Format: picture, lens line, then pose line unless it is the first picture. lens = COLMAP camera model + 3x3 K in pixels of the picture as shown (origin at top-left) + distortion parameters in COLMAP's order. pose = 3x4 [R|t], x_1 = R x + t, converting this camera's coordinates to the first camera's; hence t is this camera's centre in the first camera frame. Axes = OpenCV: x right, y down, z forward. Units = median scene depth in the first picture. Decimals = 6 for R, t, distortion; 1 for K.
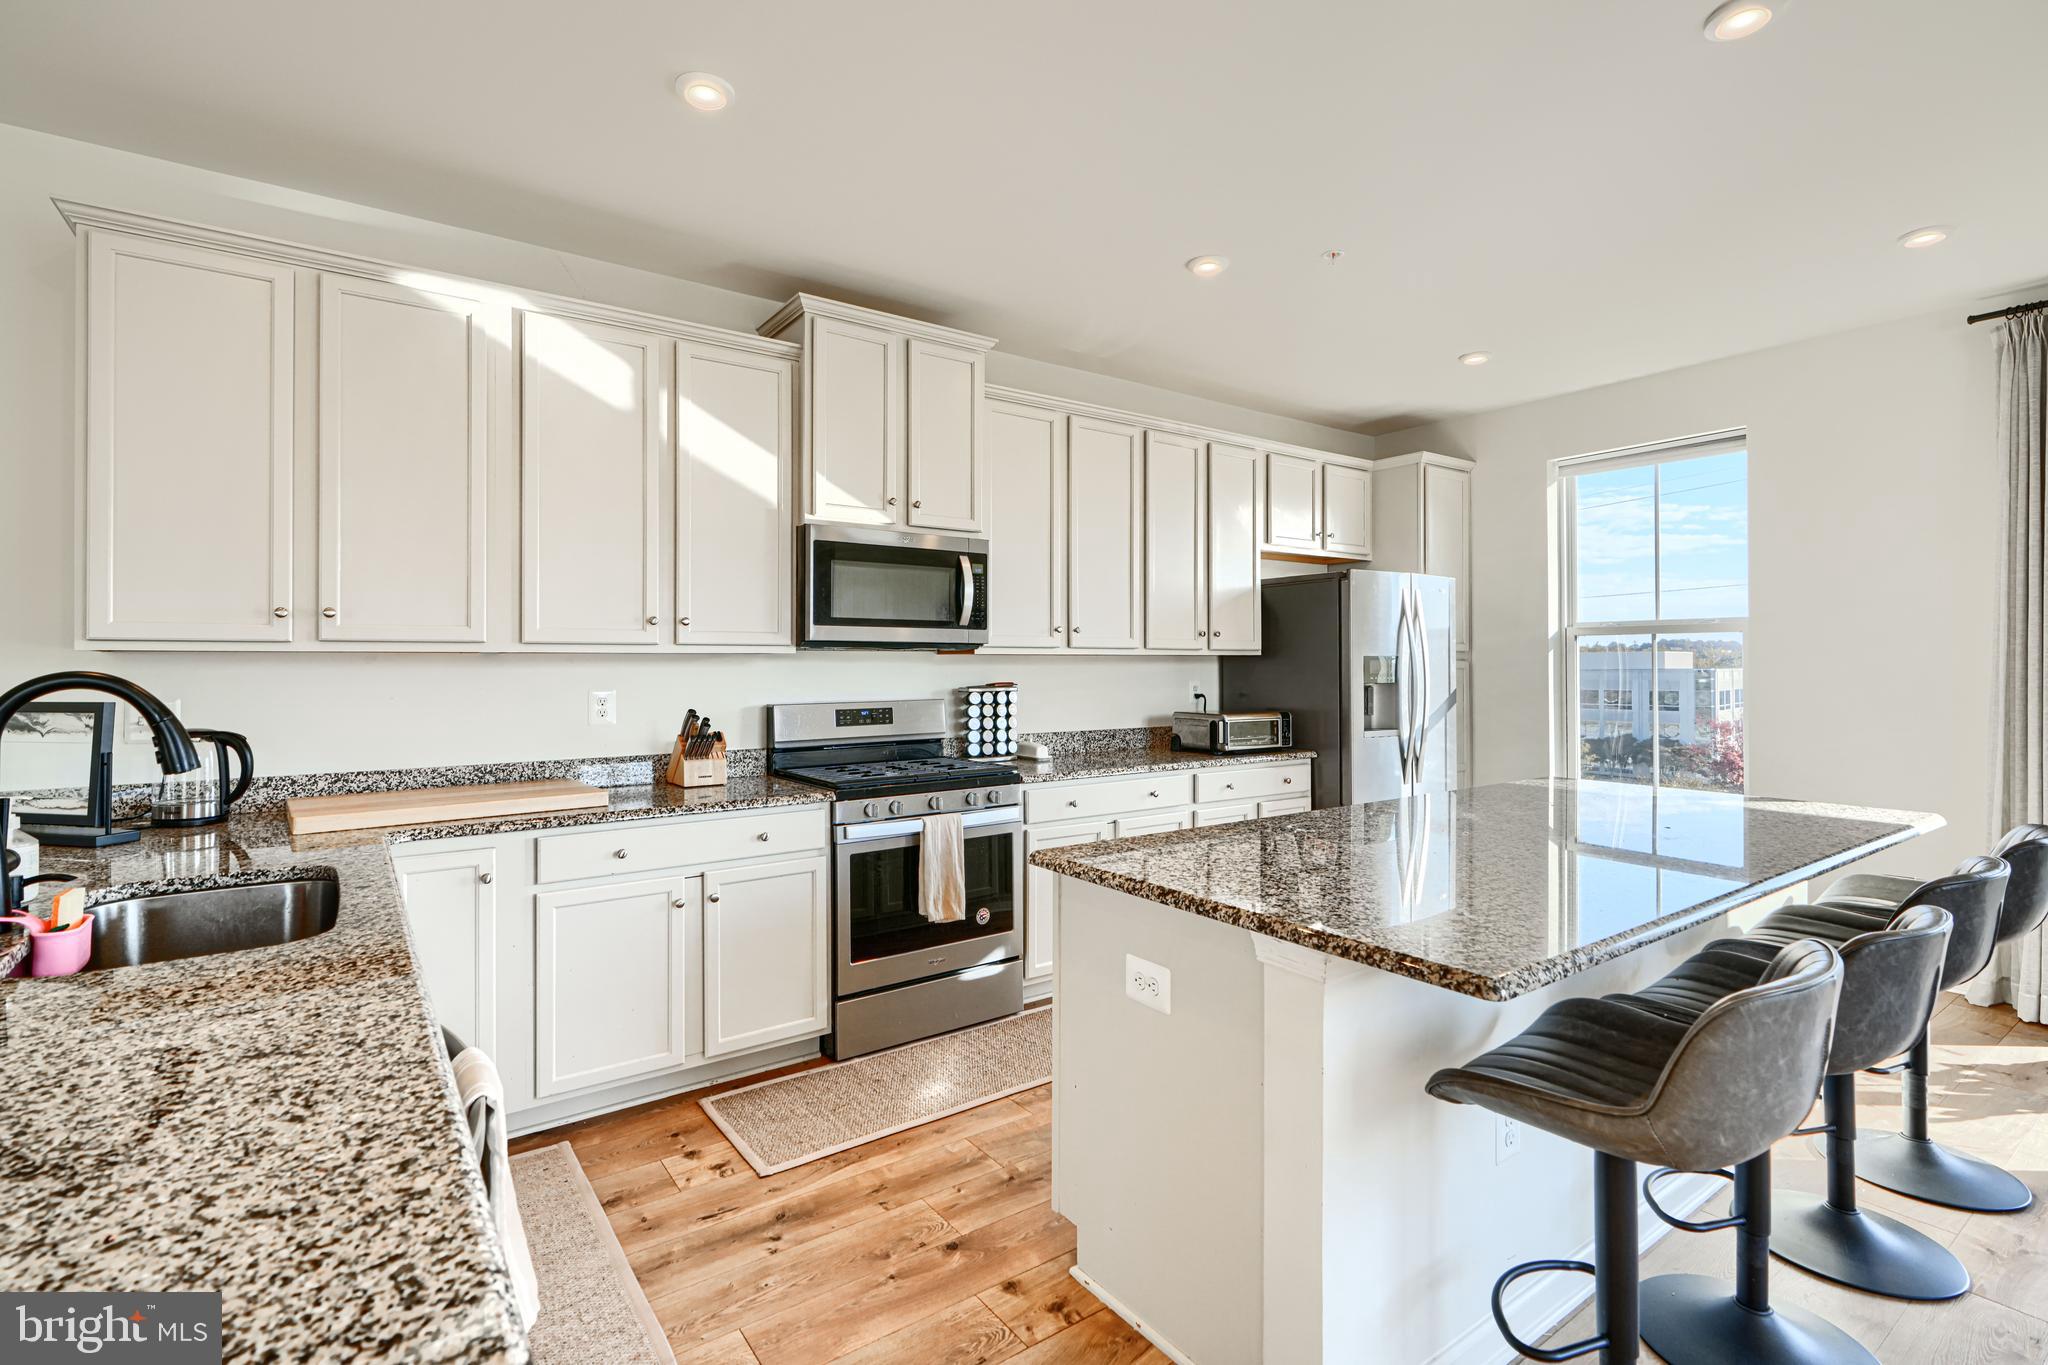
lens RADIAL K [[961.4, 0, 1027.2], [0, 961.4, 664.0], [0, 0, 1]] dist [0.016470, 0.000203]
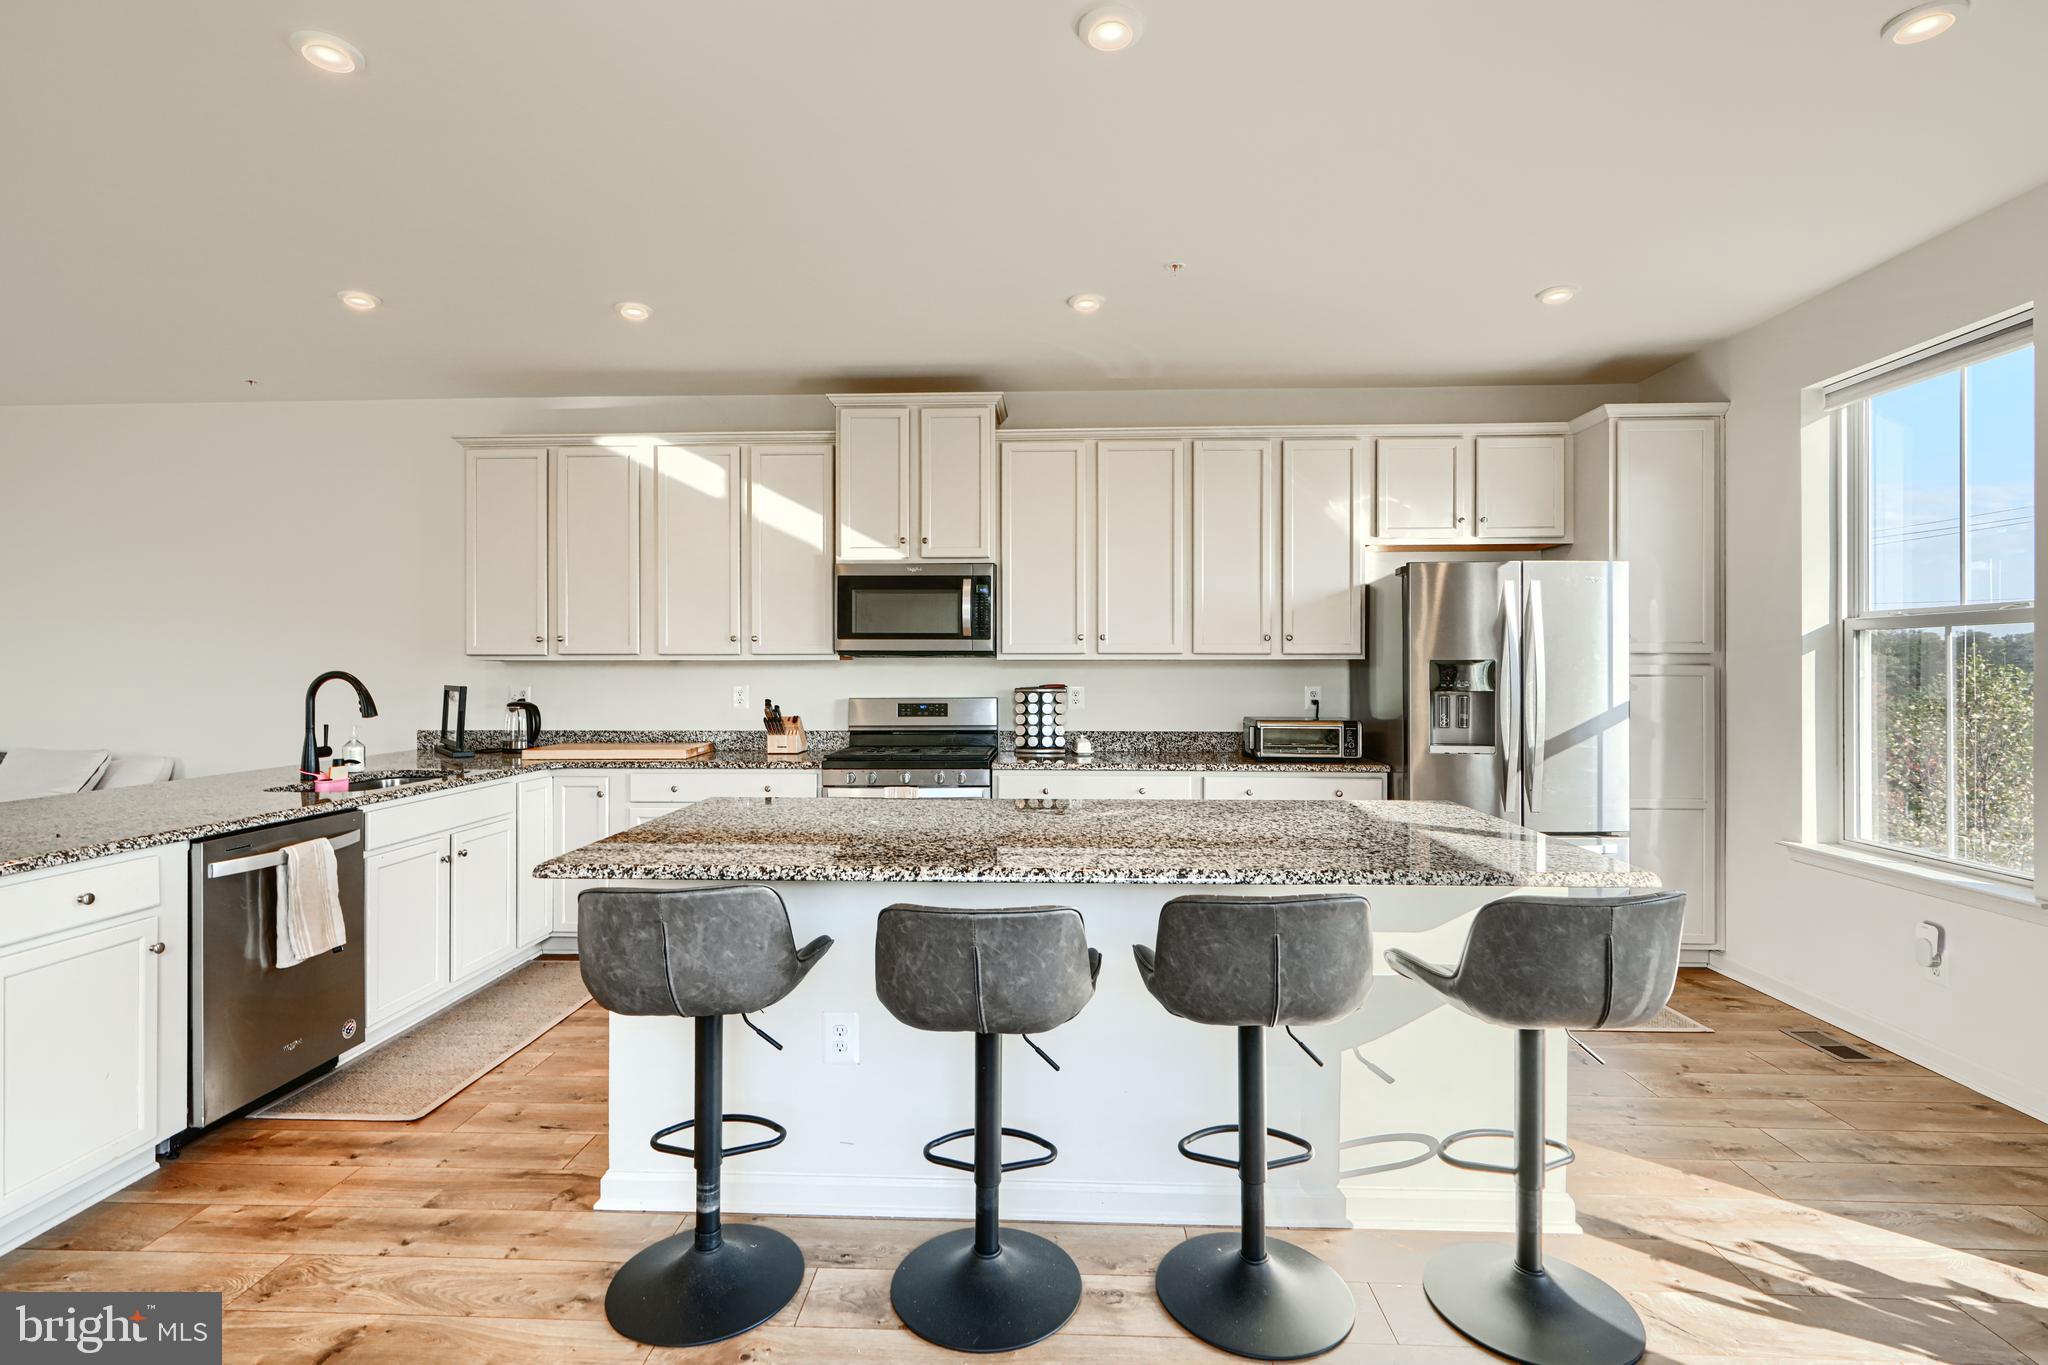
lens RADIAL K [[961.4, 0, 1032.6], [0, 961.4, 680.0], [0, 0, 1]] dist [0.016470, 0.000203]
pose [[0.789578, 0.009574, -0.613576, 0.723690], [-0.001682, 0.999908, 0.013438, -0.001504], [0.613648, -0.009578, 0.789521, 0.092611]]
